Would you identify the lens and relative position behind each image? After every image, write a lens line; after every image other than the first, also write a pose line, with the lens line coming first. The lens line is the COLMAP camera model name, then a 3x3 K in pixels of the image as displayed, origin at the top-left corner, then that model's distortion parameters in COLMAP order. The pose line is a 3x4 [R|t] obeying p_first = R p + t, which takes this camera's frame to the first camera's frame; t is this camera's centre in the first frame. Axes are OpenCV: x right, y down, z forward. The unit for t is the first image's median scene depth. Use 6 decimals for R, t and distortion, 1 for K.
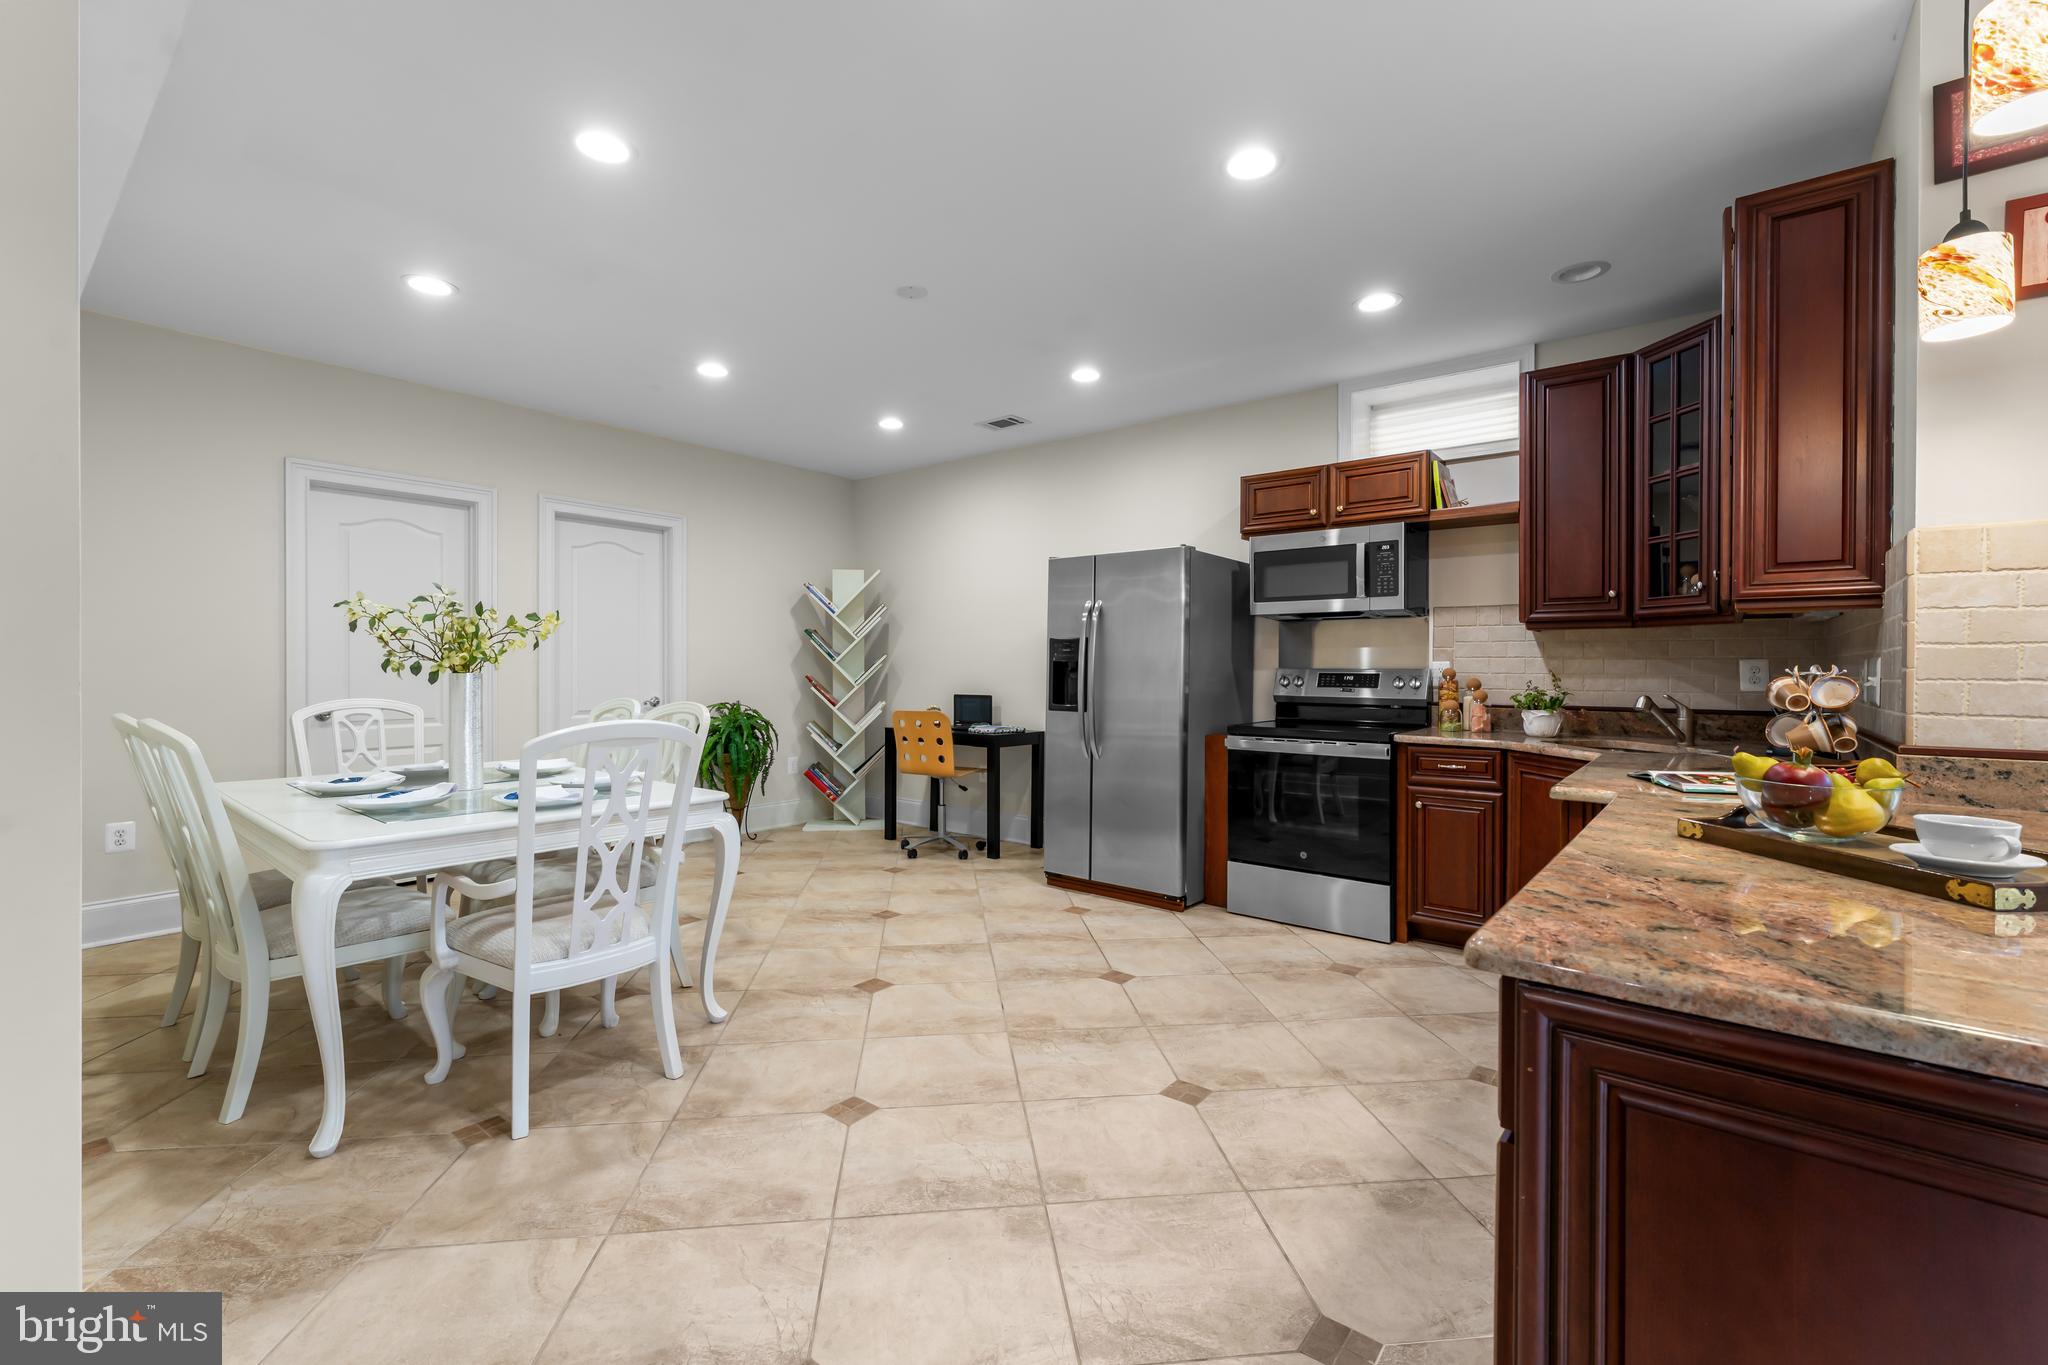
lens RADIAL K [[868.1, 0, 1034.7], [0, 868.1, 668.4], [0, 0, 1]] dist [0.004451, -0.002052]
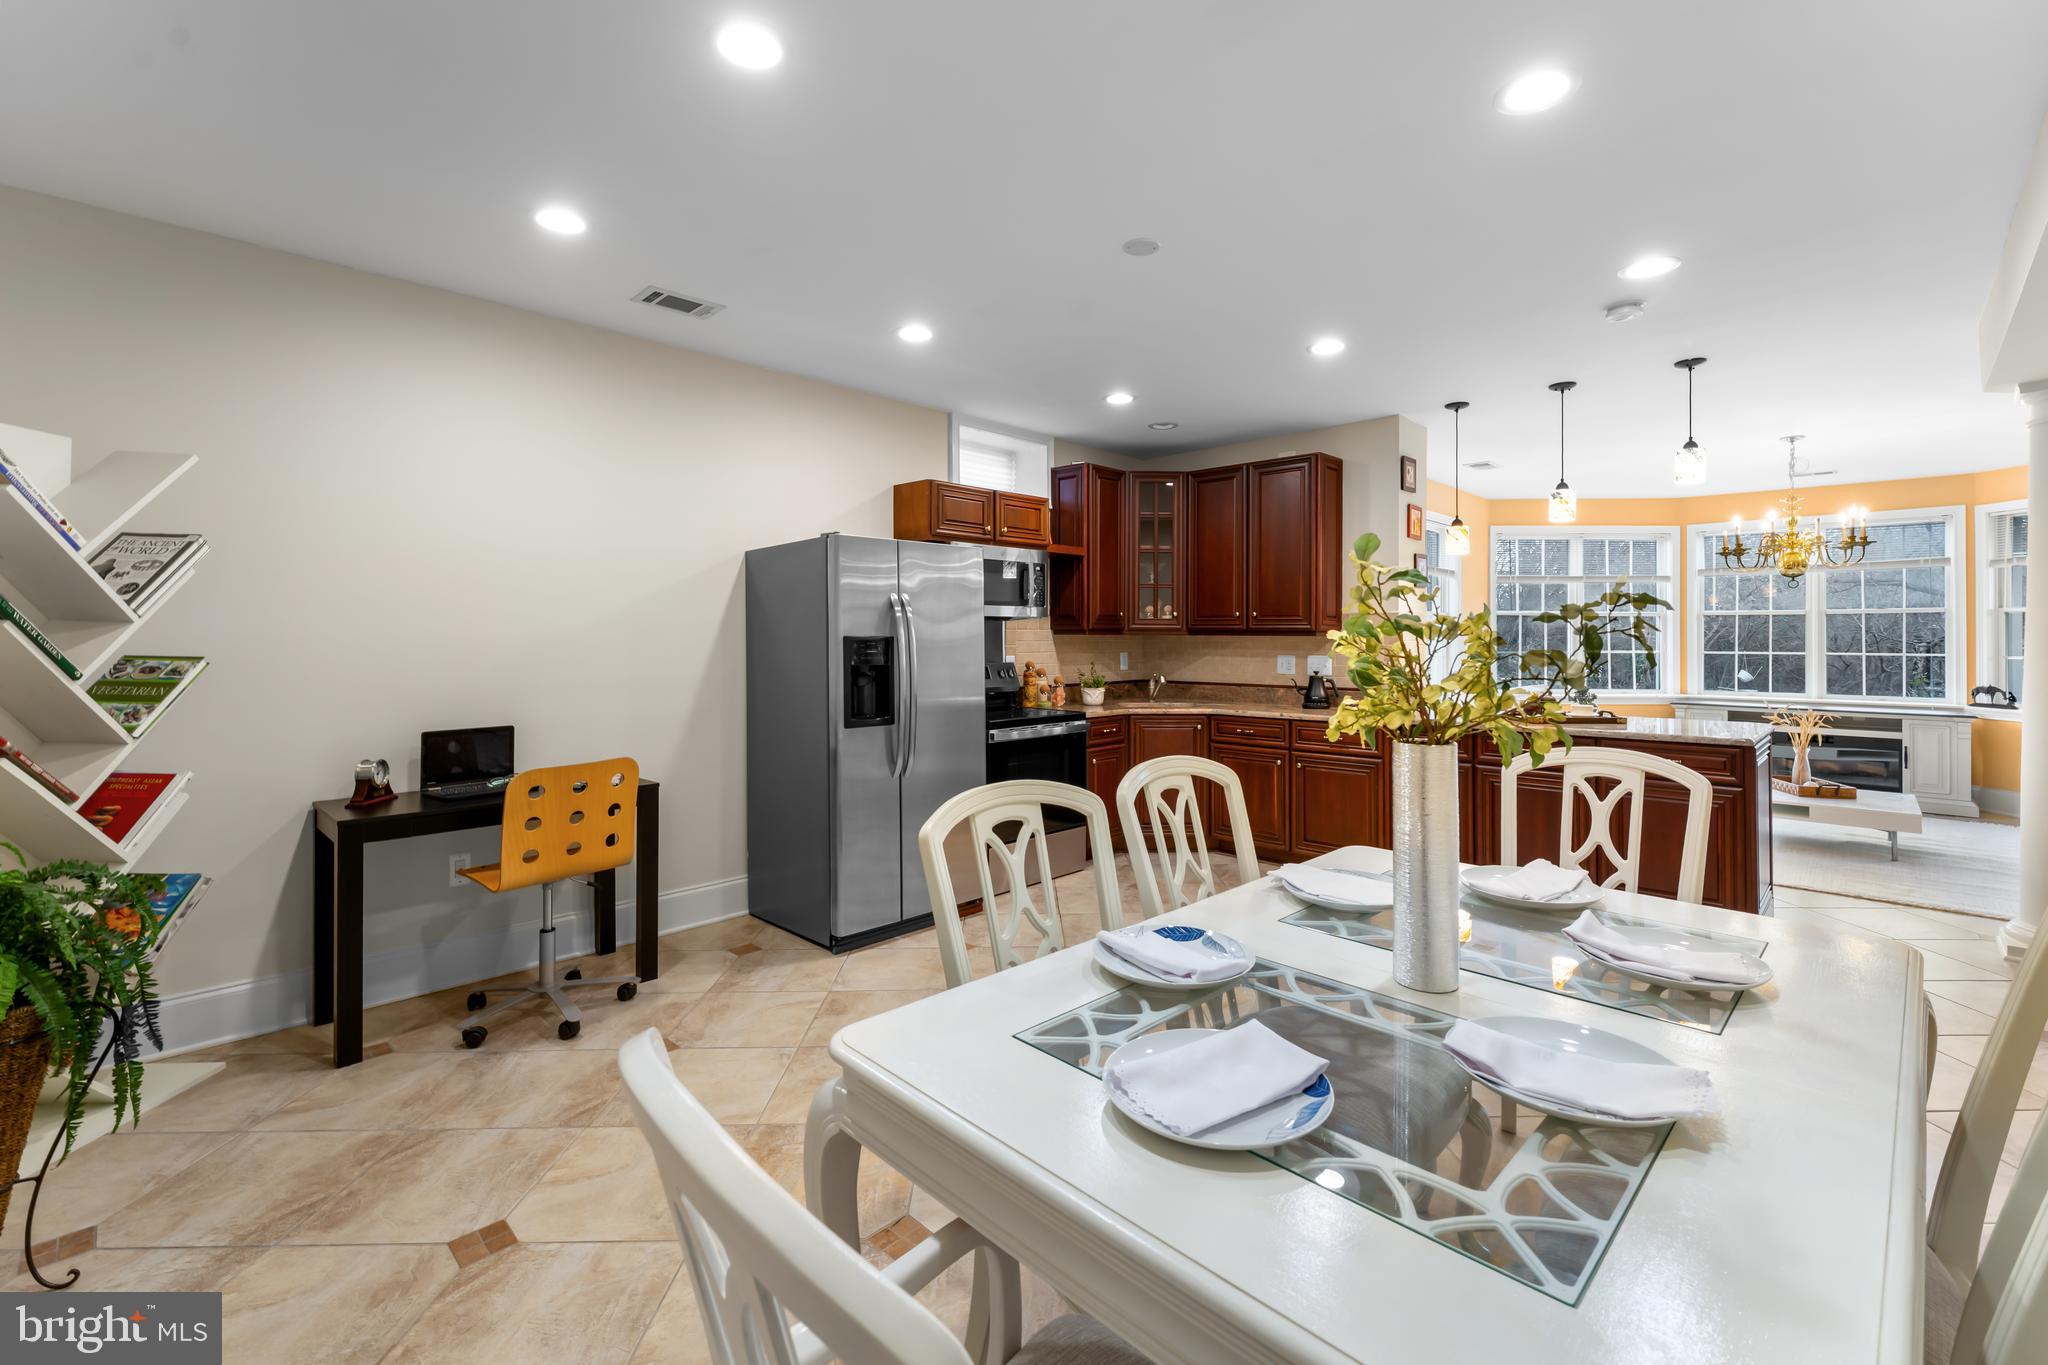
lens RADIAL K [[868.1, 0, 1036.5], [0, 868.1, 634.6], [0, 0, 1]] dist [0.004451, -0.002052]
pose [[0.100286, 0.000518, 0.994959, -0.871670], [0.003225, 0.999994, -0.000845, -0.040982], [-0.994953, 0.003294, 0.100284, 0.879502]]
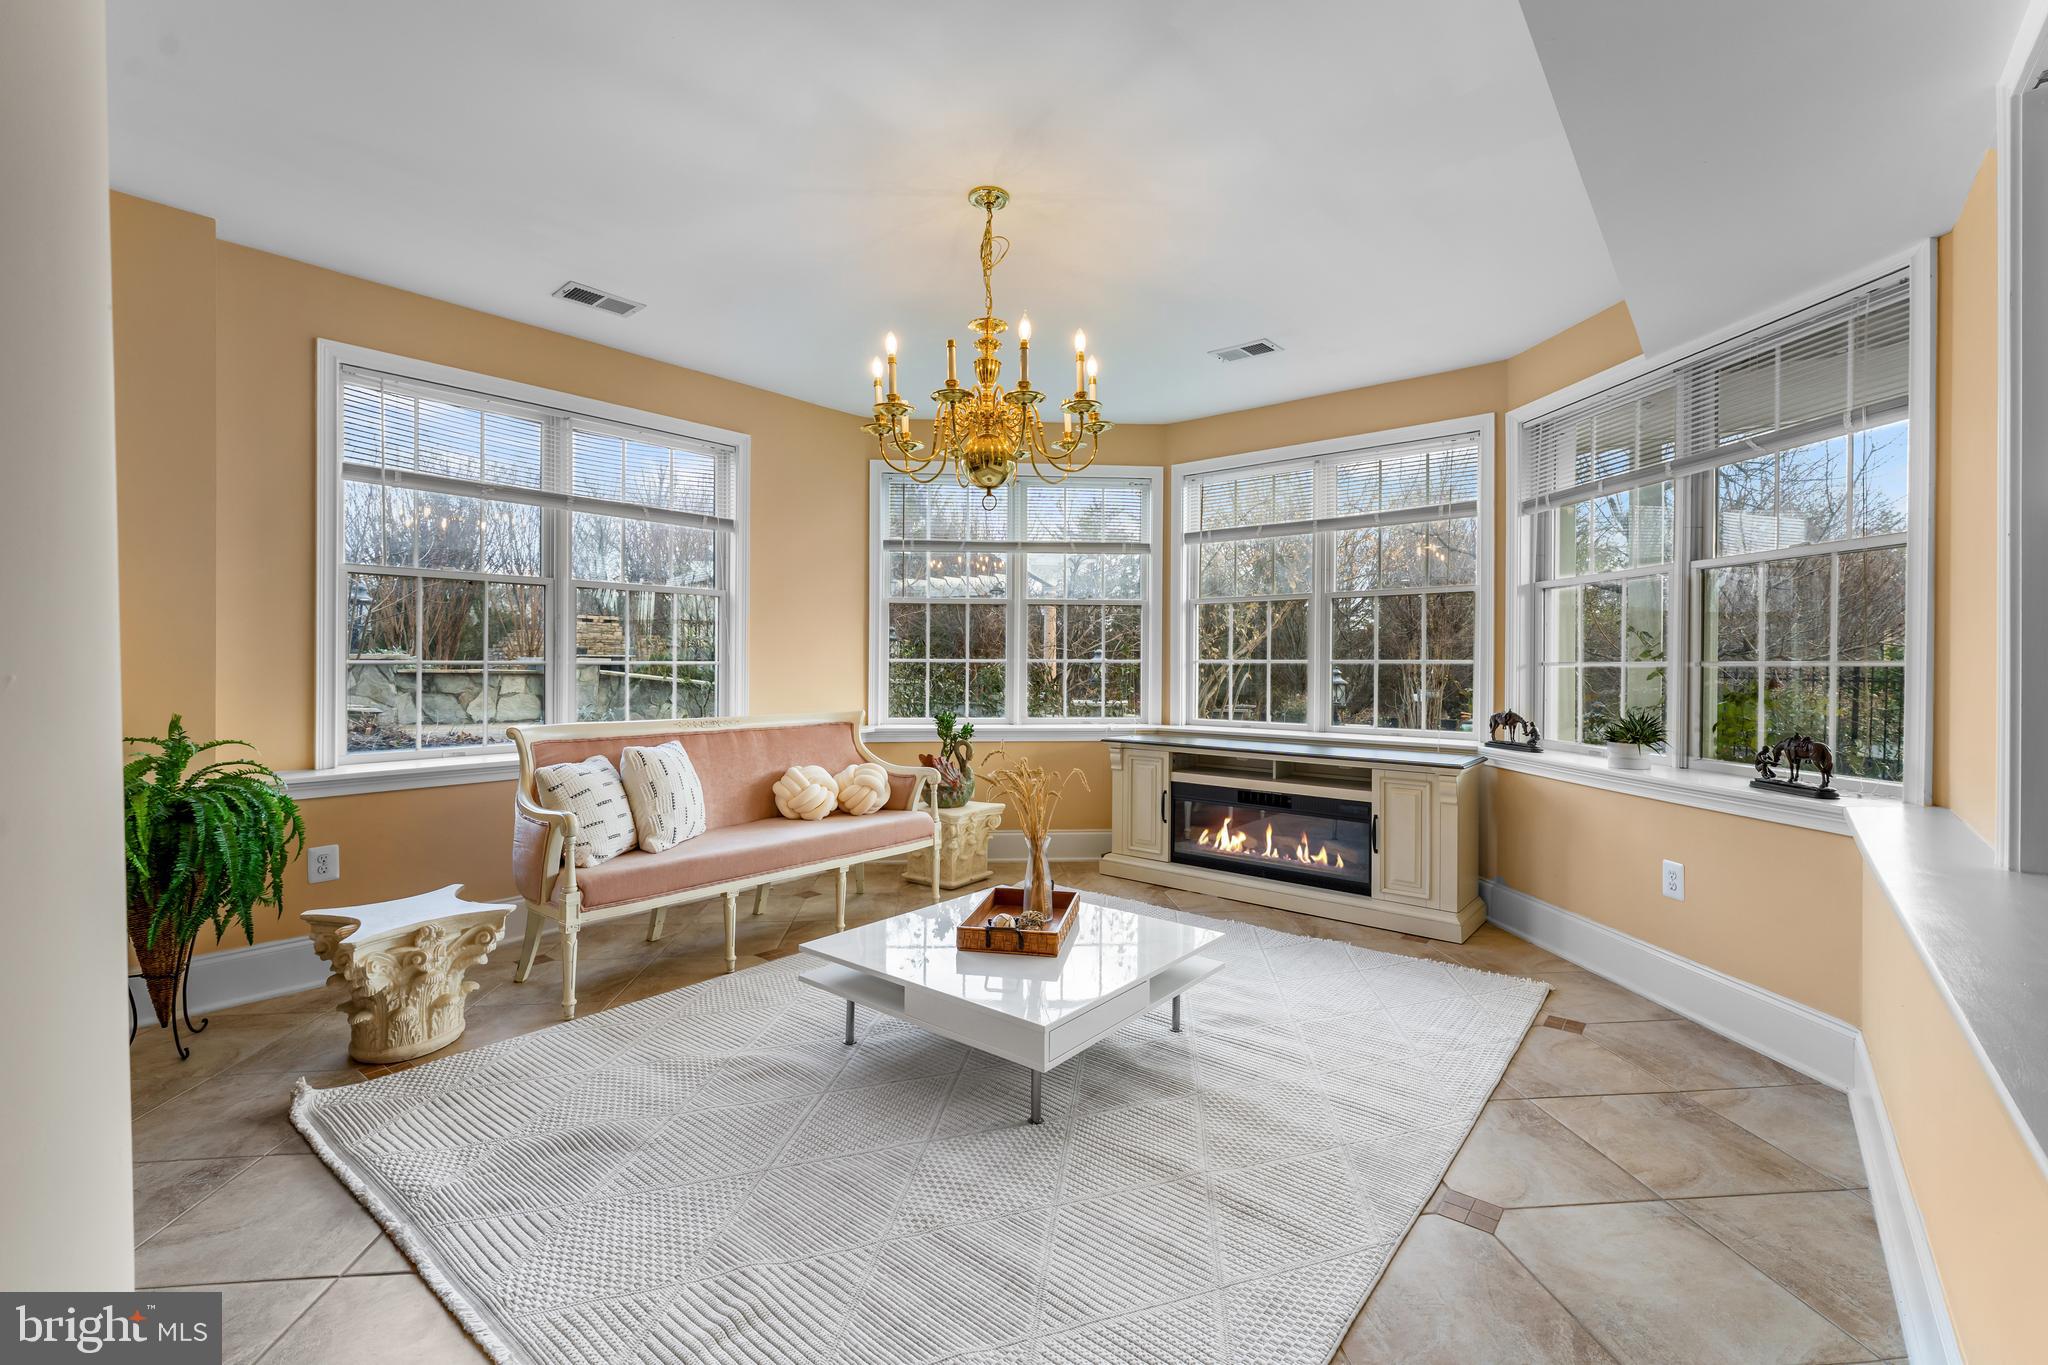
lens RADIAL K [[868.1, 0, 1038.6], [0, 868.1, 674.2], [0, 0, 1]] dist [0.004451, -0.002052]
pose [[0.017273, -0.017300, 0.999701, 0.000573], [-0.000752, 0.999850, 0.017316, 0.003158], [-0.999851, -0.001051, 0.017257, -0.287027]]
